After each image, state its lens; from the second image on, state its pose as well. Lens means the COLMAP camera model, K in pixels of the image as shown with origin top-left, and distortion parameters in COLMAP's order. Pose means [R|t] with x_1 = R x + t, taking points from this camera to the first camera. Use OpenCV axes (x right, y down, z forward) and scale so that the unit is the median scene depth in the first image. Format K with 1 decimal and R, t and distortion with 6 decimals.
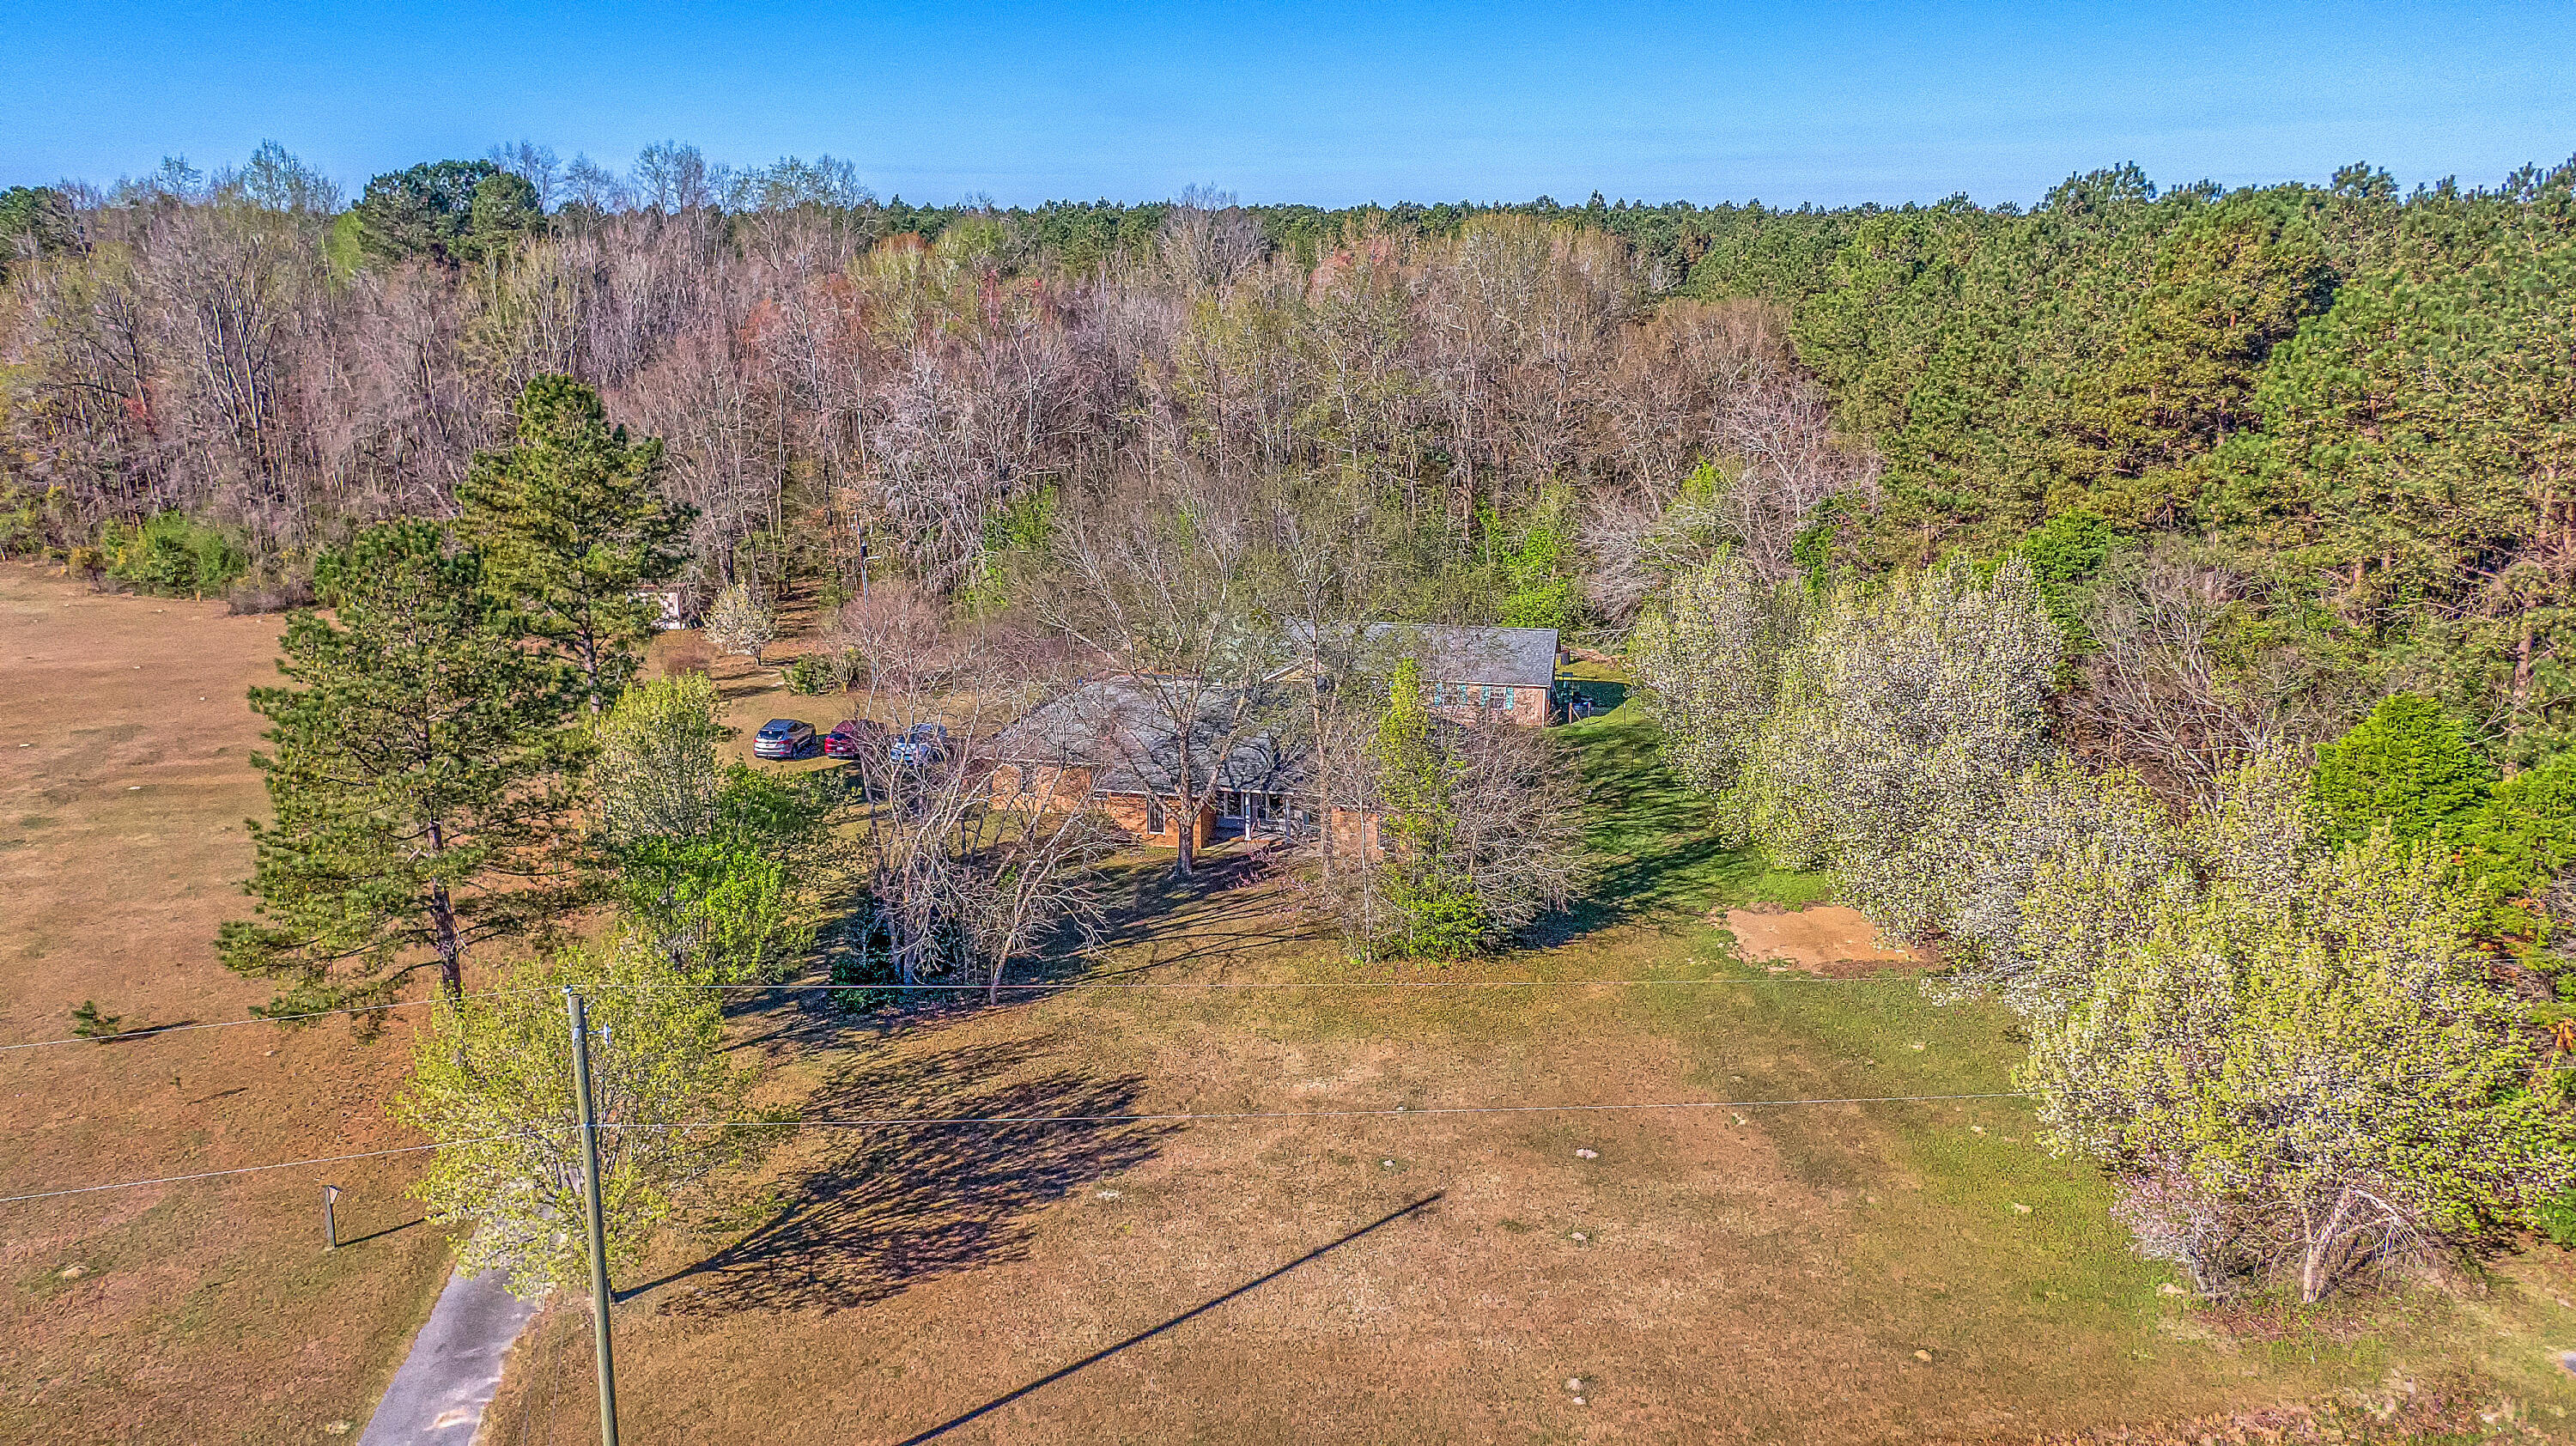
lens RADIAL K [[1831.2, 0, 1272.8], [0, 1831.2, 724.1], [0, 0, 1]] dist [0.041038, -0.059240]
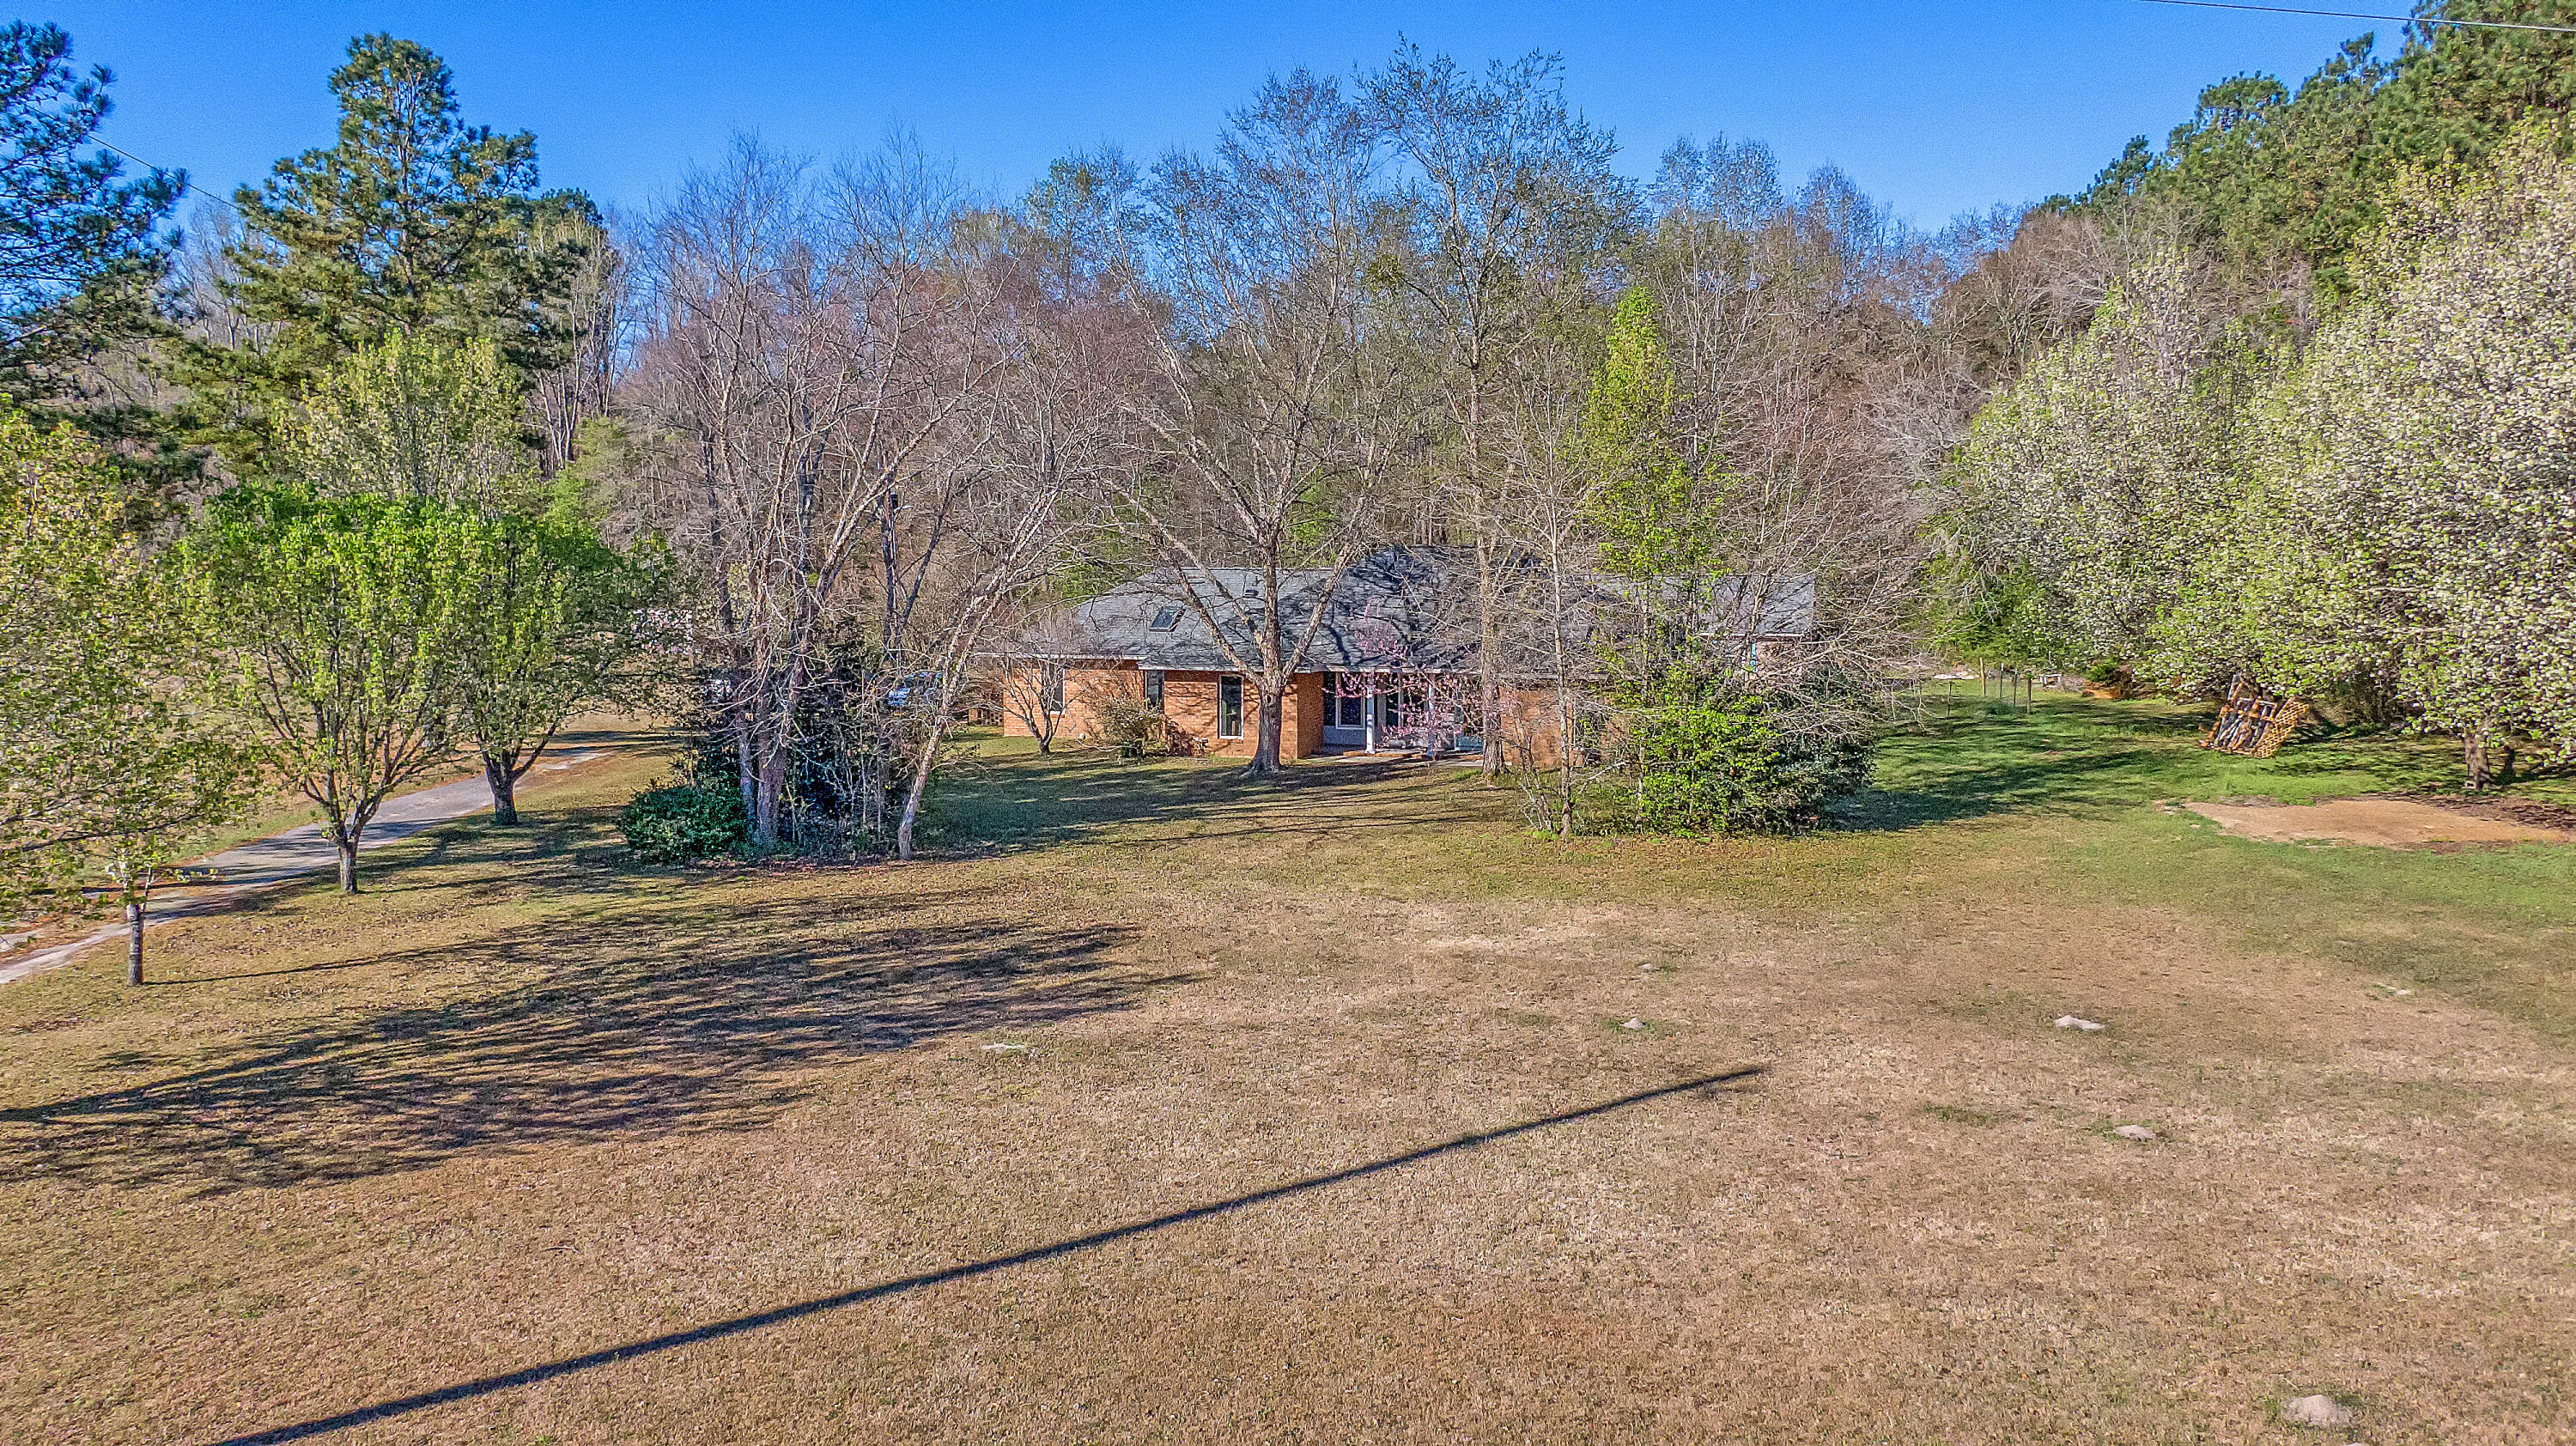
lens RADIAL K [[1831.2, 0, 1272.8], [0, 1831.2, 724.1], [0, 0, 1]] dist [0.041038, -0.059240]
pose [[0.996149, 0.010052, -0.087095, 0.013433], [-0.023918, 0.986883, -0.159656, 0.239990], [0.084348, 0.161125, 0.983323, 0.534045]]
